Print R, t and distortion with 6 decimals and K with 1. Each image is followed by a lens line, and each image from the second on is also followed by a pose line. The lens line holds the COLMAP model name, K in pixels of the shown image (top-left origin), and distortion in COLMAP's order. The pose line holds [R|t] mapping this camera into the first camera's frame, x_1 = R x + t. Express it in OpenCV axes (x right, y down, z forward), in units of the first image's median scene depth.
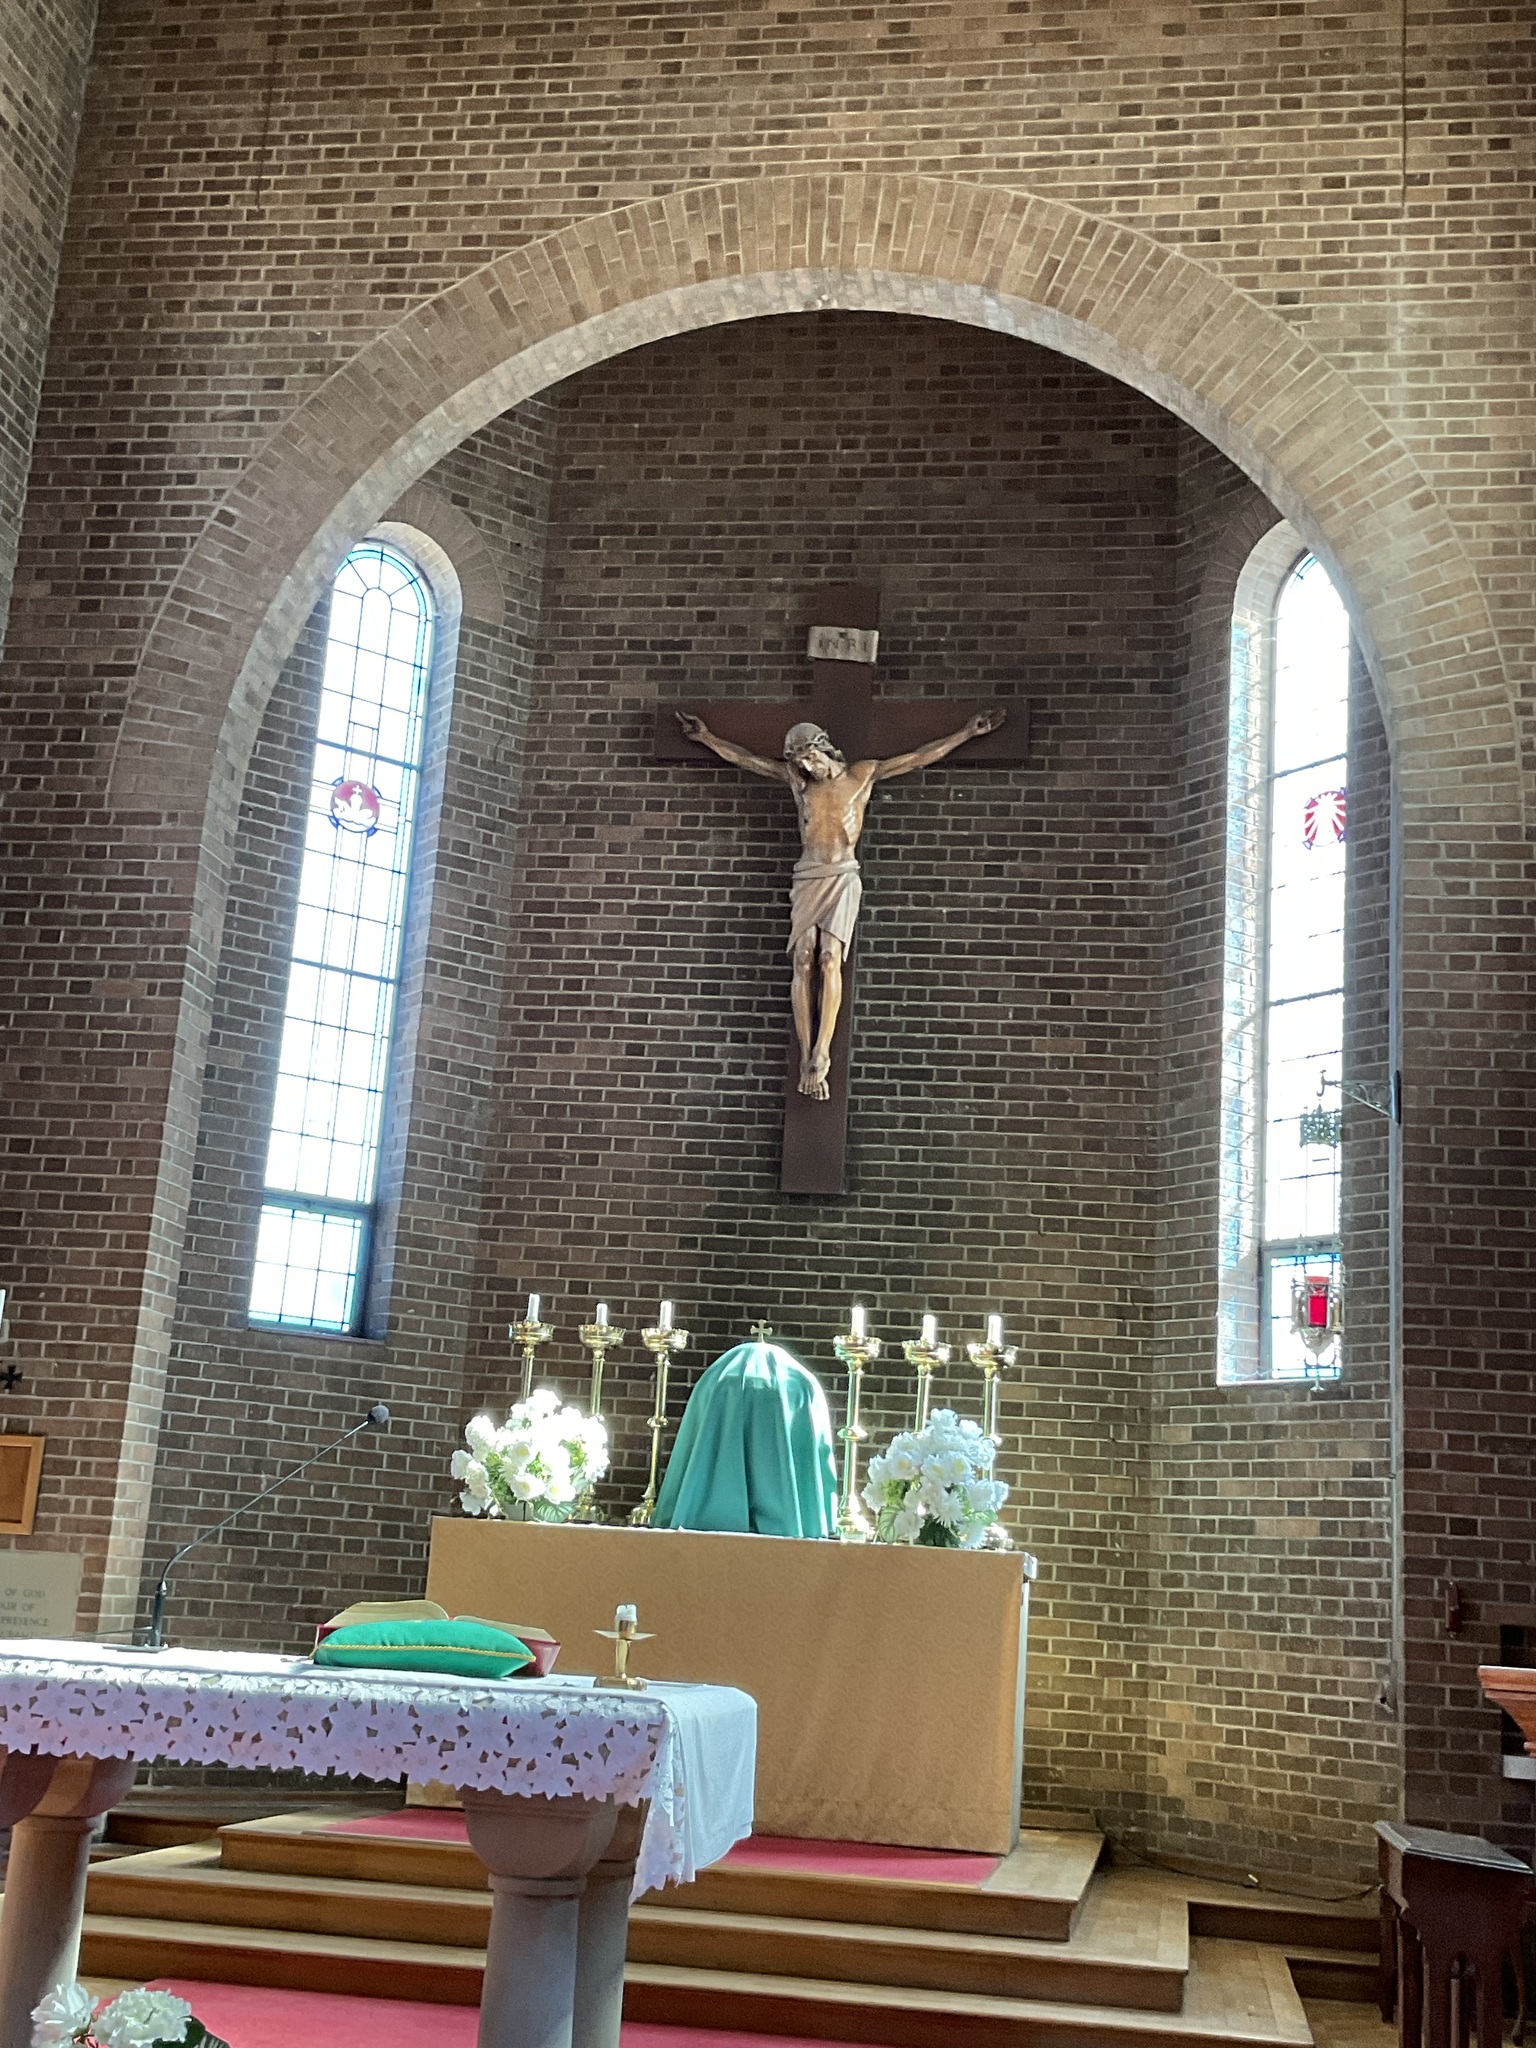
lens RADIAL K [[2494.7, 0, 759.4], [0, 2494.7, 997.0], [0, 0, 1]] dist [0.086349, 0.000000]
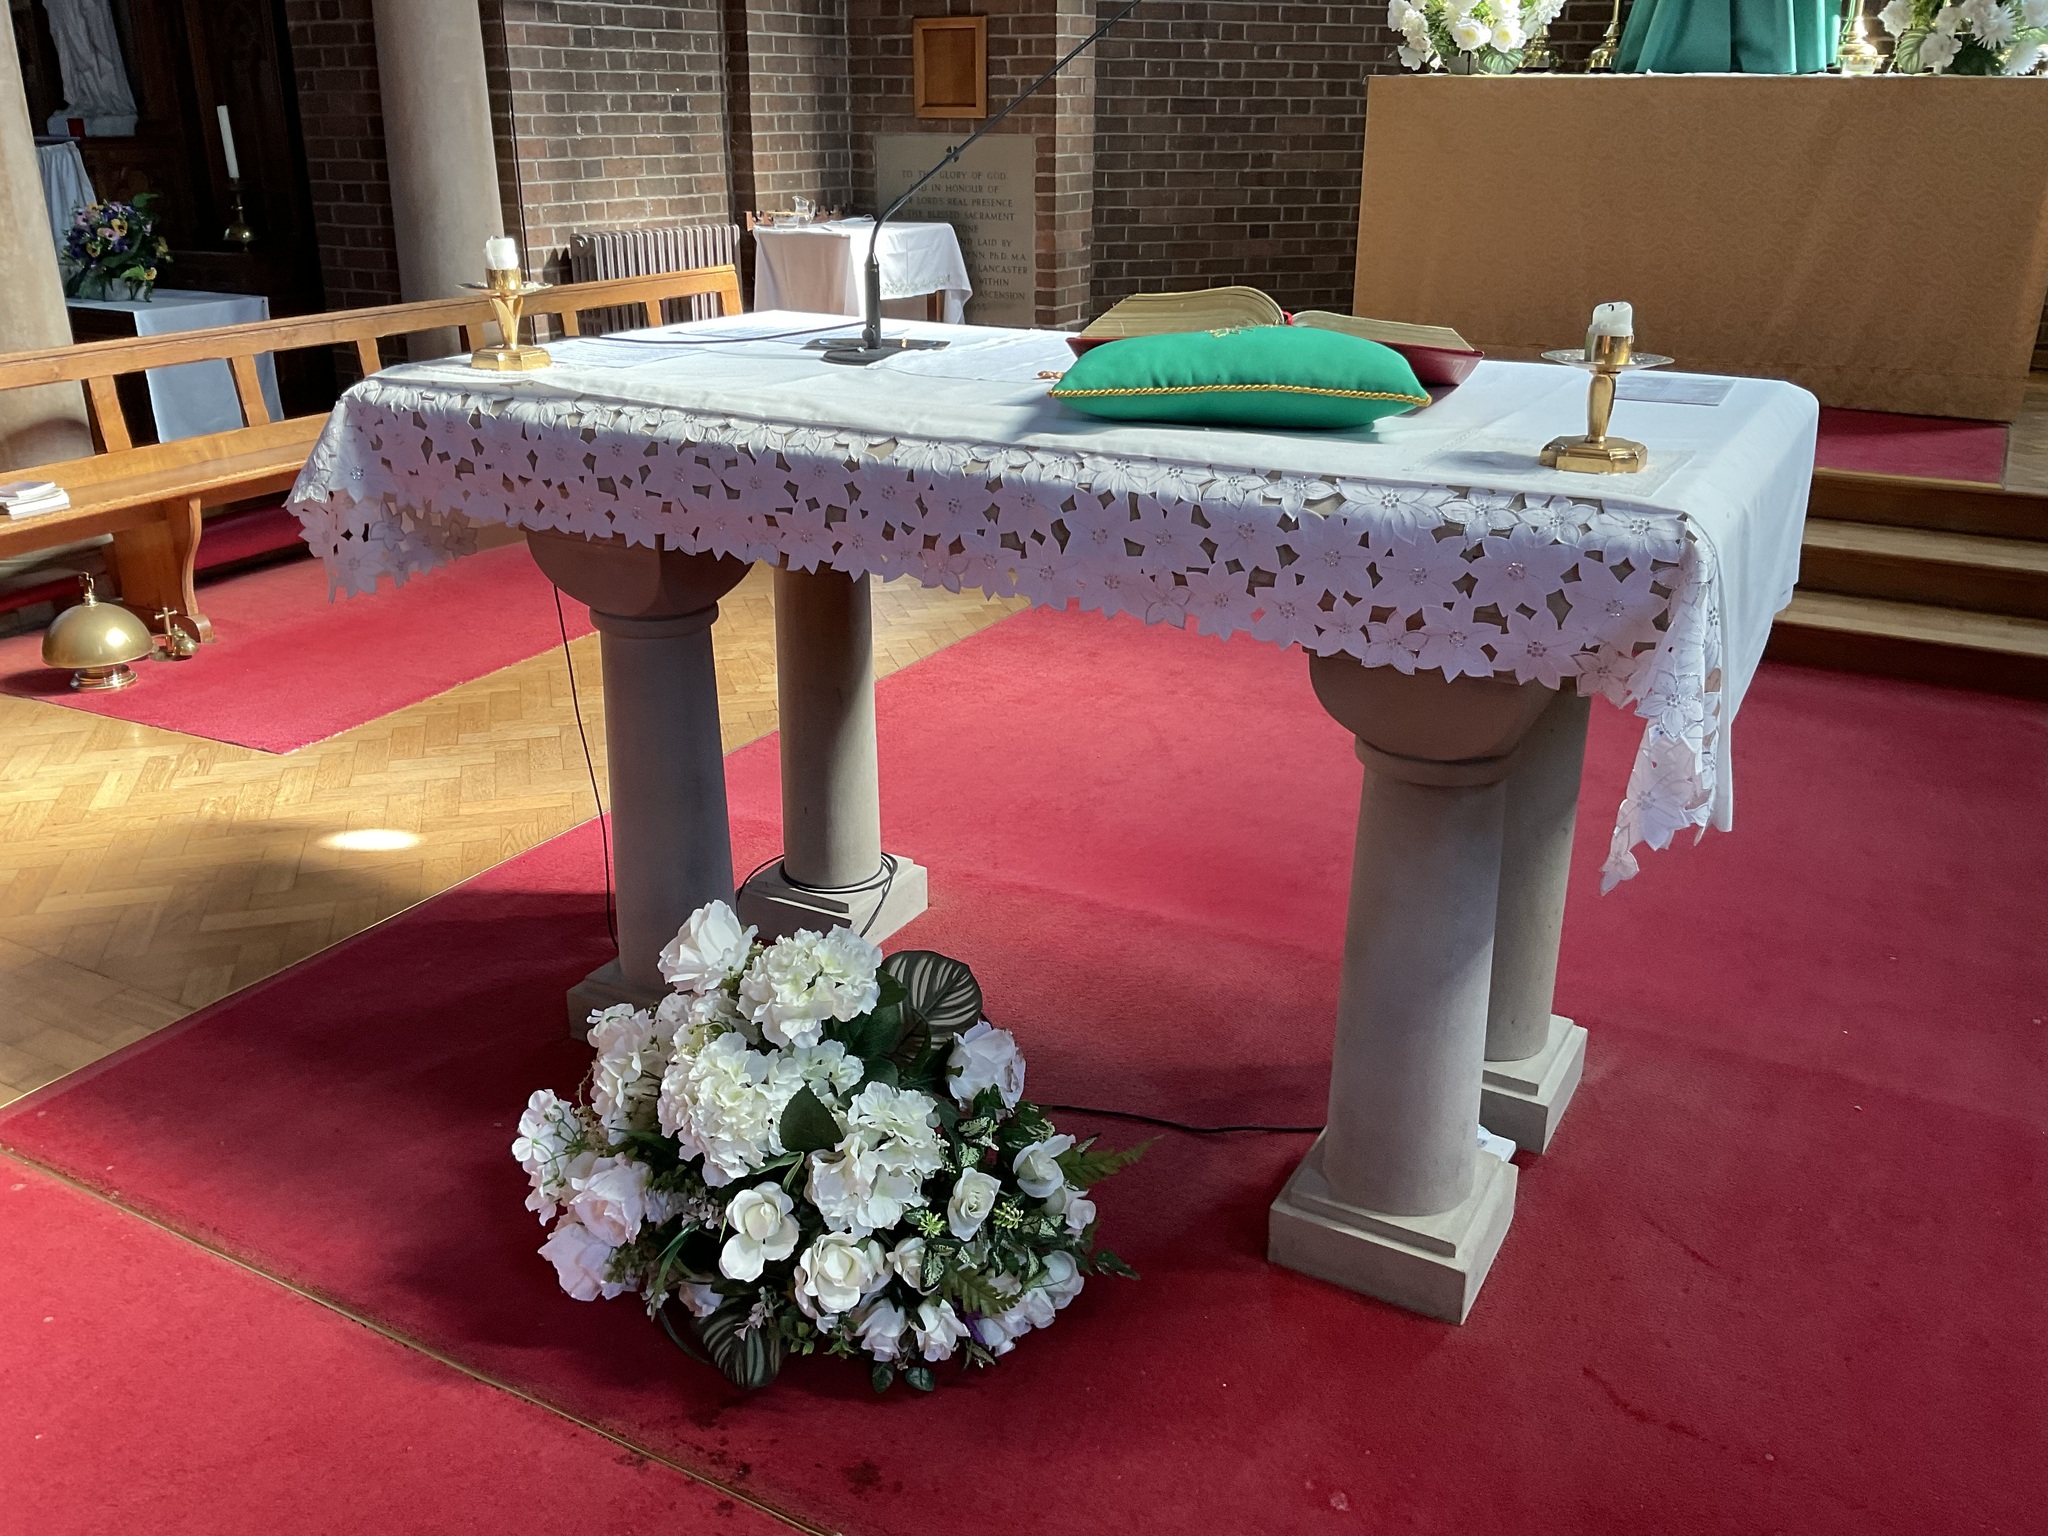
lens RADIAL K [[1722.8, 0, 1025.7], [0, 1722.8, 778.0], [0, 0, 1]] dist [0.019093, -0.061120]
pose [[0.941481, 0.060773, -0.331541, -0.042912], [0.137565, 0.828684, 0.542548, 0.116329], [0.307716, -0.556407, 0.771831, 0.643061]]
